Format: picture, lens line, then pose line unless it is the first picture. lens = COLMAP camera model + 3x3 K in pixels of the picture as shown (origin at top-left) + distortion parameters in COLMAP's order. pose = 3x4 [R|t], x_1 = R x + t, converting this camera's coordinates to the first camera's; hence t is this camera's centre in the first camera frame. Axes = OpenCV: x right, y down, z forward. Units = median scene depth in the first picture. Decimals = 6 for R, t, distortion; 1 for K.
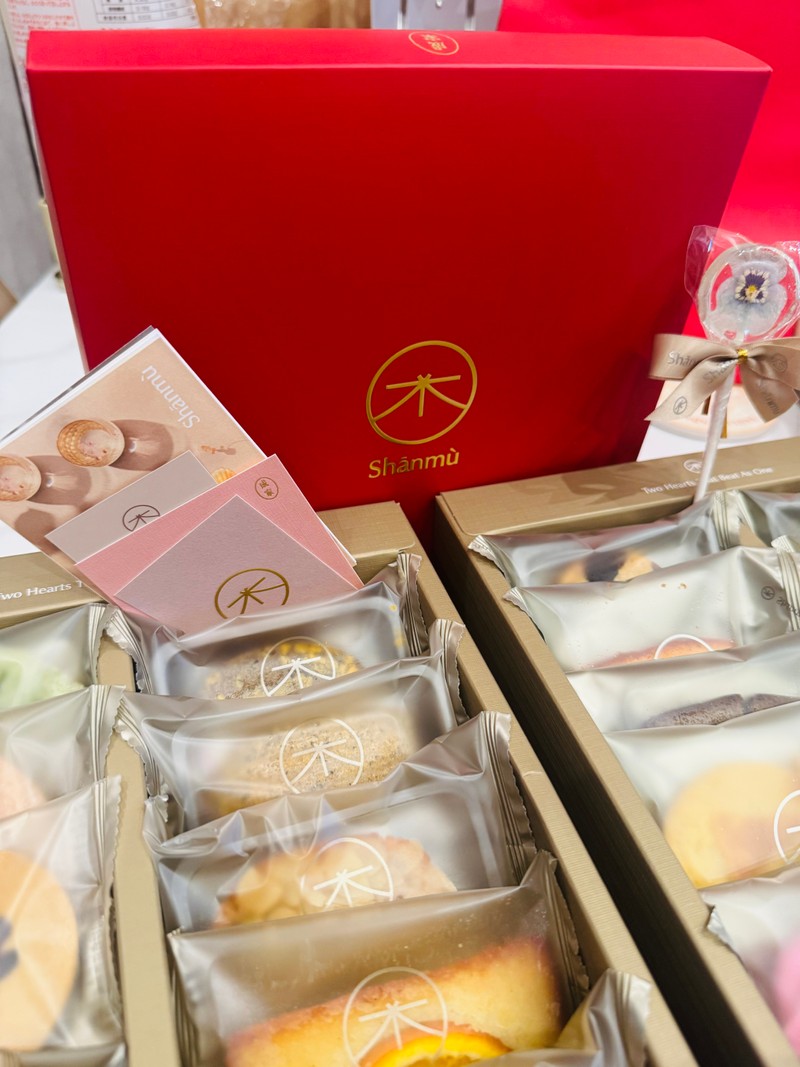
lens RADIAL K [[762.9, 0, 411.2], [0, 762.9, 535.0], [0, 0, 1]] dist [-0.024231, -0.026432]
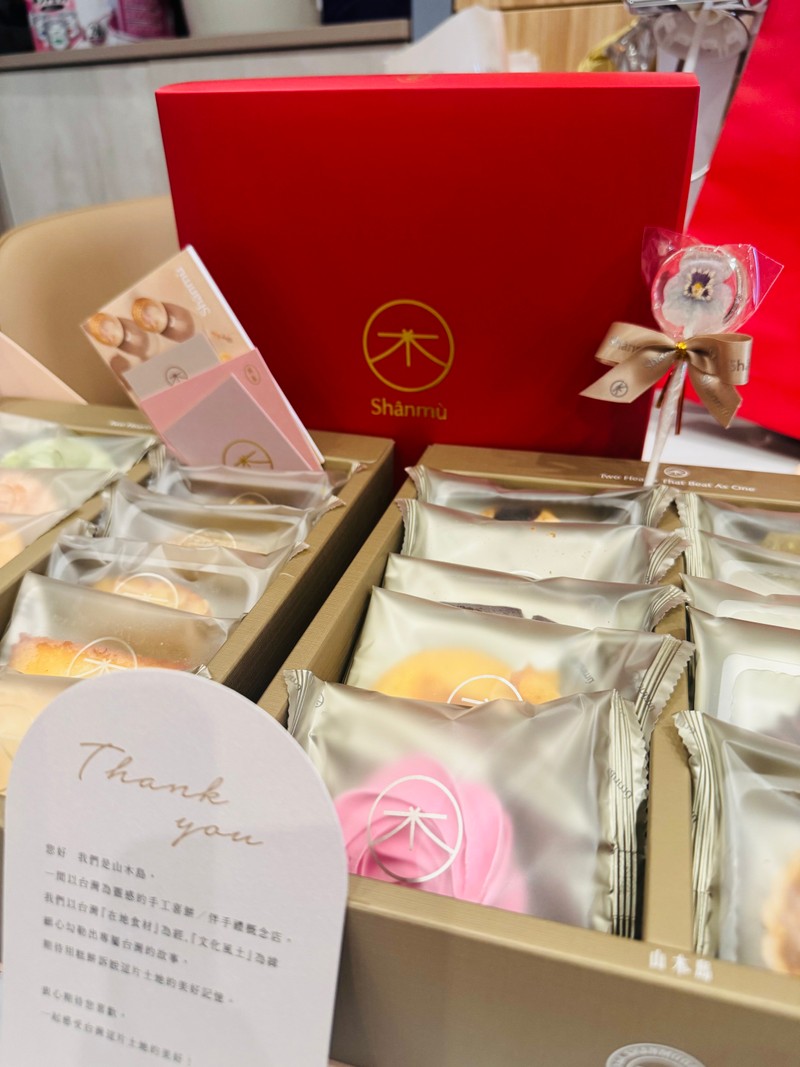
lens RADIAL K [[762.9, 0, 404.5], [0, 762.9, 530.6], [0, 0, 1]] dist [-0.024231, -0.026432]
pose [[0.838051, 0.223943, -0.497515, 0.715482], [-0.305617, 0.948074, -0.088054, 0.221127], [0.451962, 0.225843, 0.862975, -0.028430]]
